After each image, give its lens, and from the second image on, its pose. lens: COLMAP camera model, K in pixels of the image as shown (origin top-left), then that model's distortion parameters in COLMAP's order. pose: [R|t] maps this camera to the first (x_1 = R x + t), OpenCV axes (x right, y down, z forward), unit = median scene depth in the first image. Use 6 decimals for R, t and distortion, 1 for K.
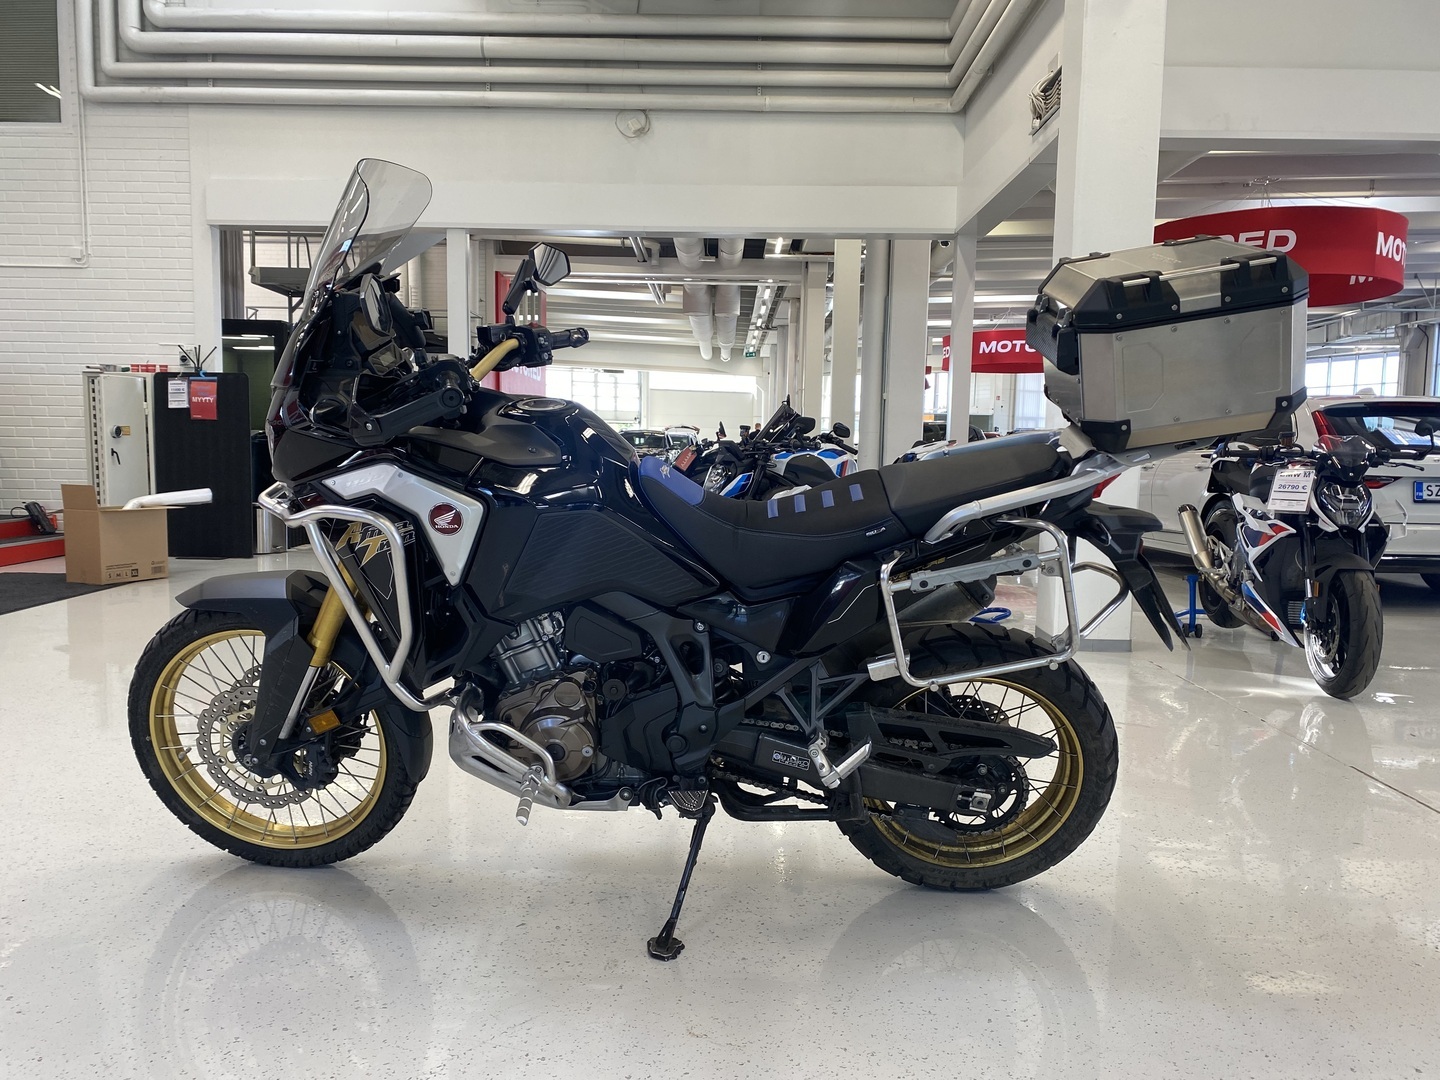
lens RADIAL K [[1076.3, 0, 718.3], [0, 1076.3, 583.2], [0, 0, 1]] dist [0.004945, -0.004544]
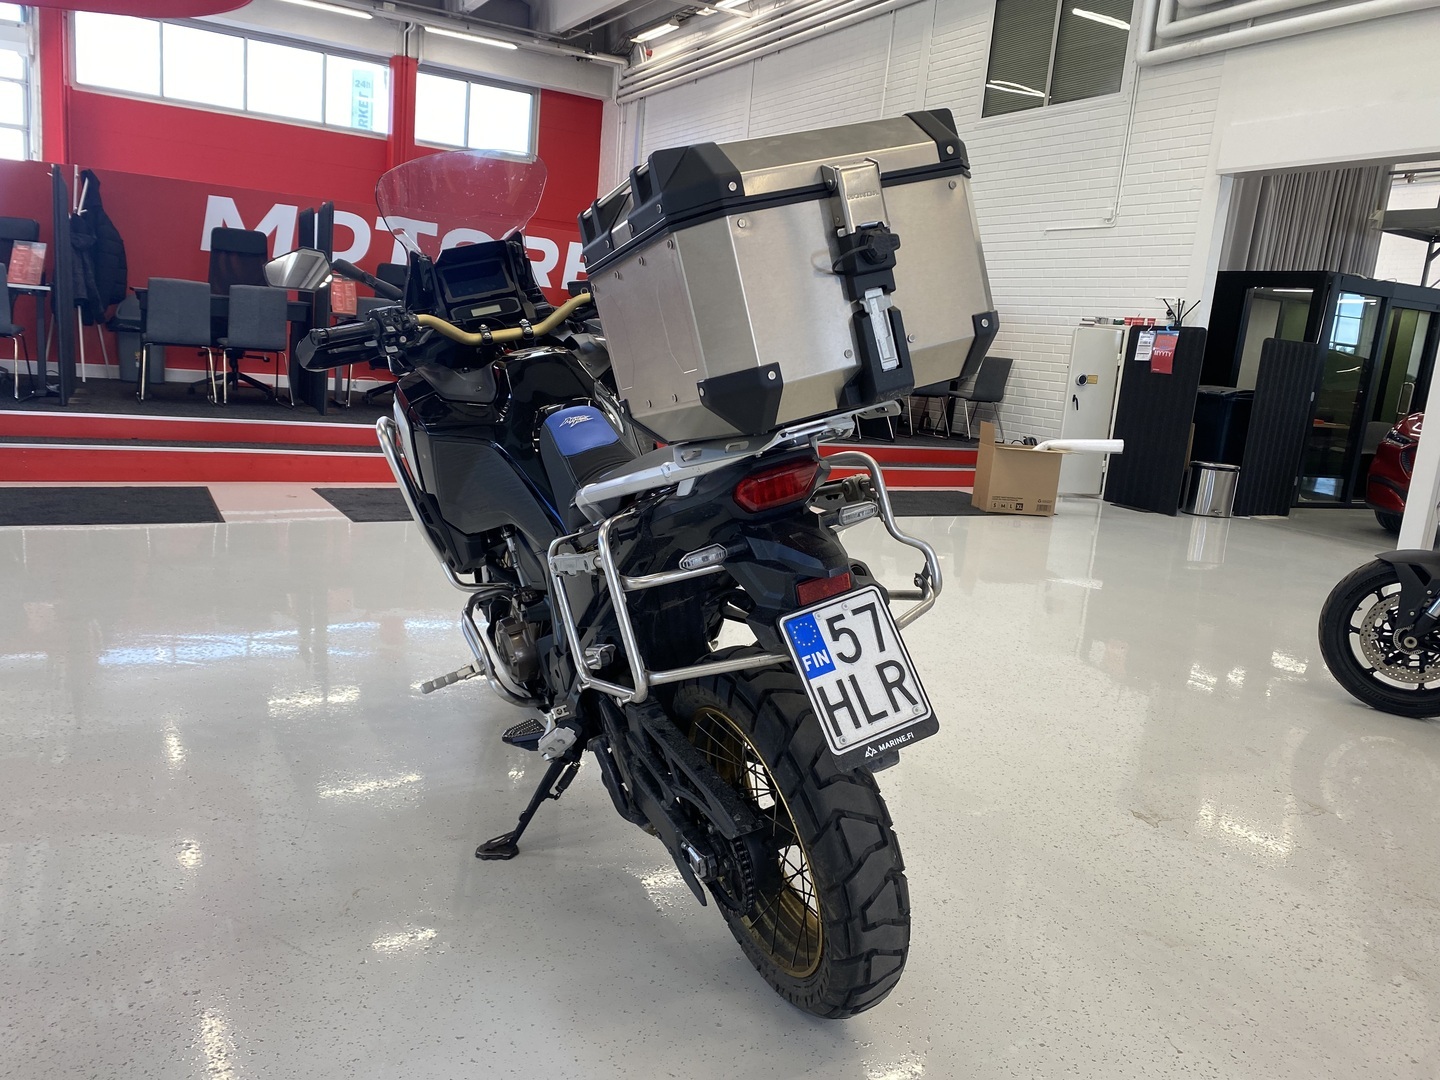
lens RADIAL K [[1102.0, 0, 720.0], [0, 1102.0, 540.0], [0, 0, 1]] dist [0.010337, 0.000273]
pose [[0.492105, 0.180096, -0.851703, 0.218989], [-0.188134, 0.977248, 0.097940, -0.024299], [0.849964, 0.112038, 0.514790, 0.145899]]
